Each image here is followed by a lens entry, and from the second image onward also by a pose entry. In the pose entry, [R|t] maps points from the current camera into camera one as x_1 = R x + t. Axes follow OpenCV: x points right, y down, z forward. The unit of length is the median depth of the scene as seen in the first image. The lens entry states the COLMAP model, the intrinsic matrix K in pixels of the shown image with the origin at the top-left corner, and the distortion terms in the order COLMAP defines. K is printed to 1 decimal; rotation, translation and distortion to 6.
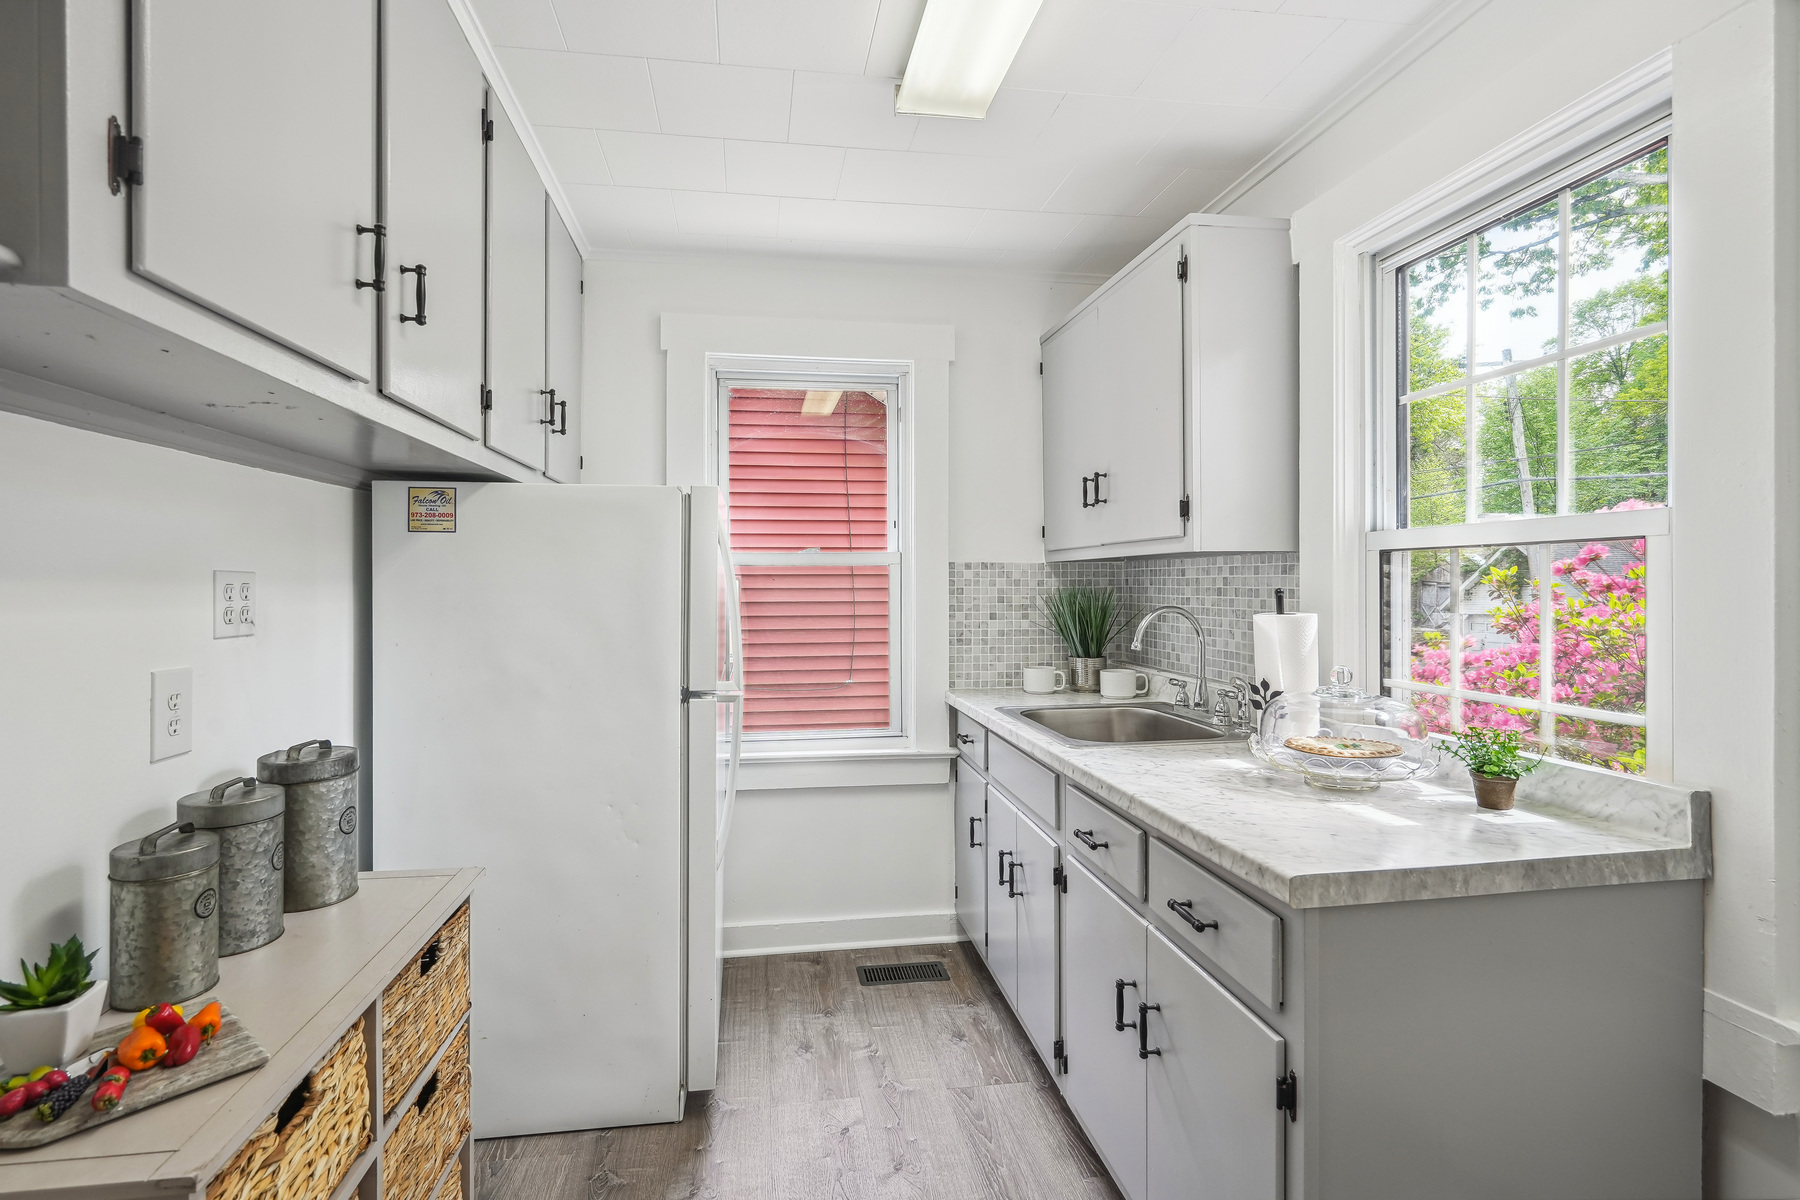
lens RADIAL K [[870.0, 0, 897.0], [0, 870.0, 582.5], [0, 0, 1]] dist [-0.001073, 0.001018]
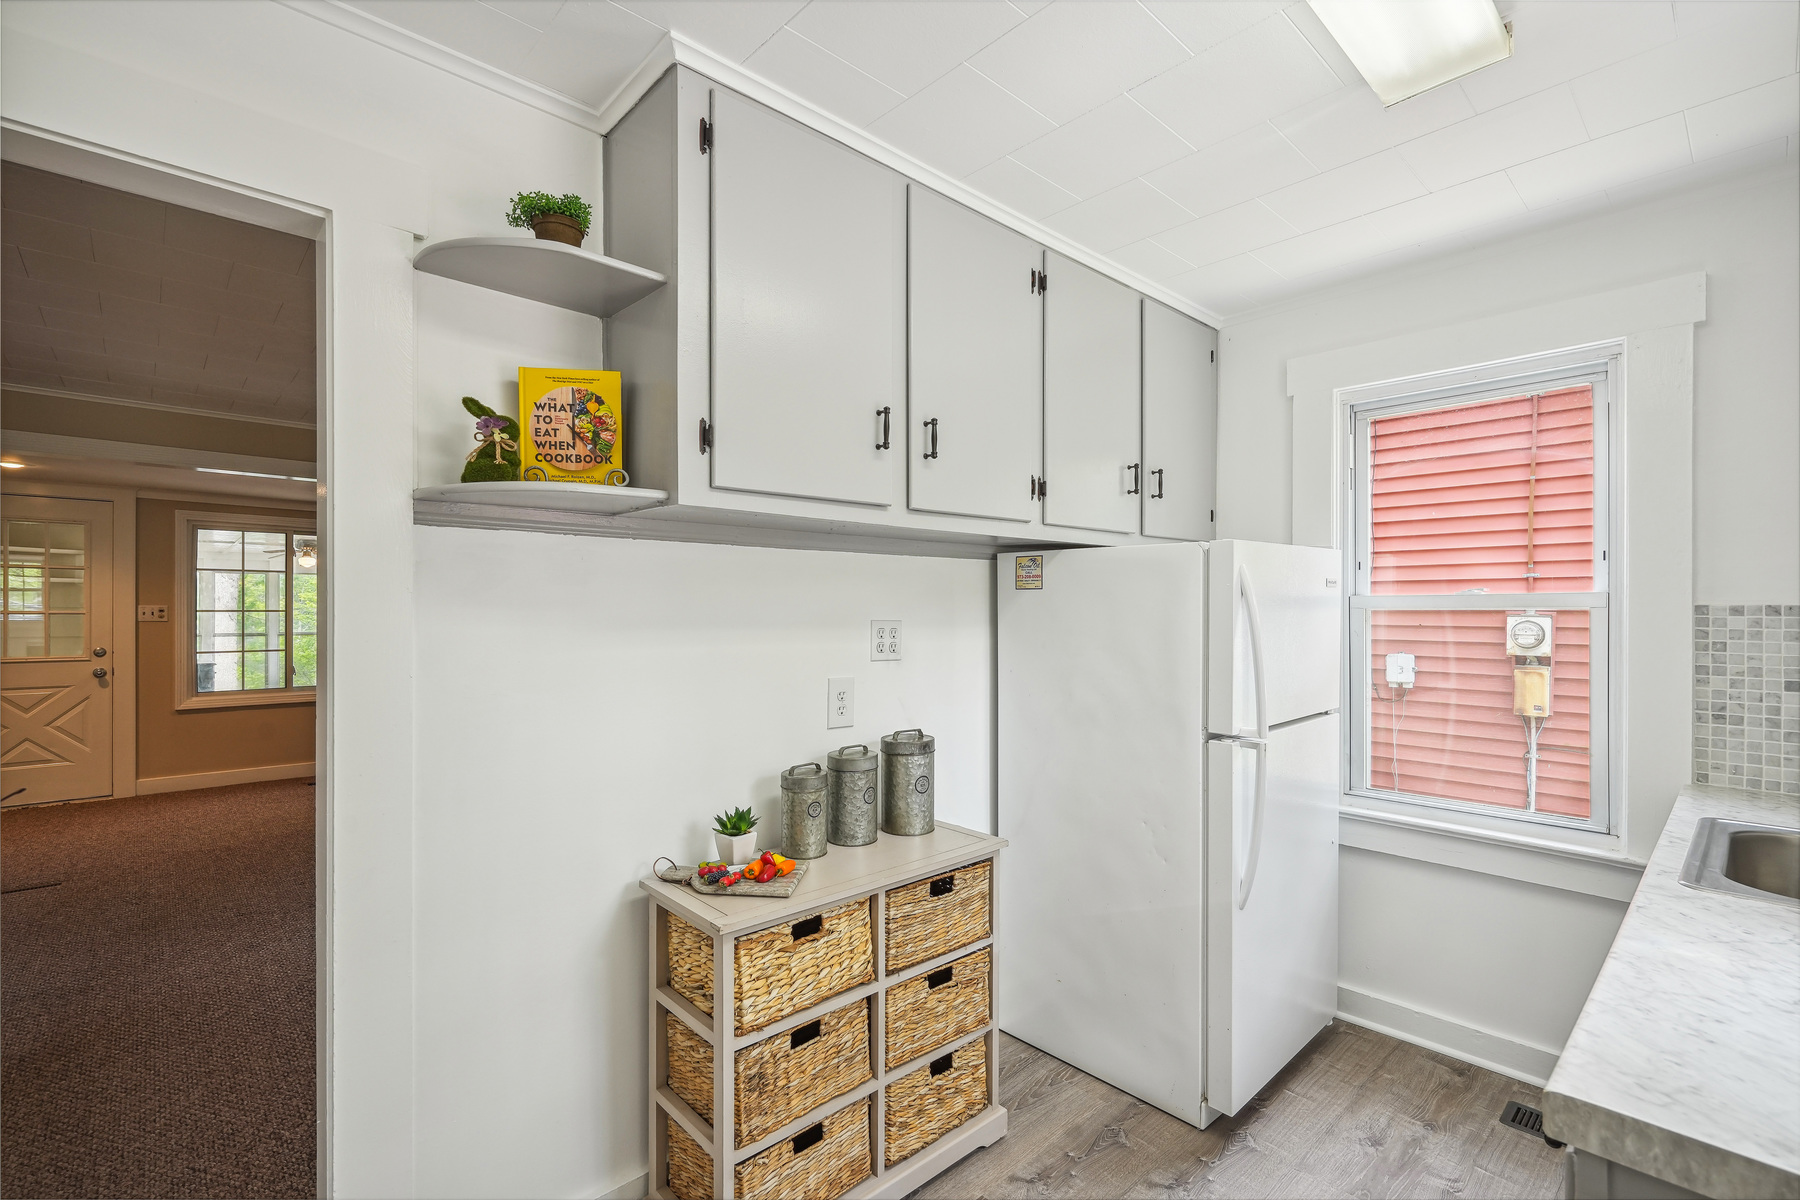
lens RADIAL K [[820.4, 0, 854.1], [0, 820.4, 610.1], [0, 0, 1]] dist [-0.001730, 0.000227]
pose [[0.533645, 0.004588, -0.845696, 0.397904], [-0.004032, 0.999988, 0.002880, -0.028438], [0.845699, 0.001873, 0.533657, 0.095186]]
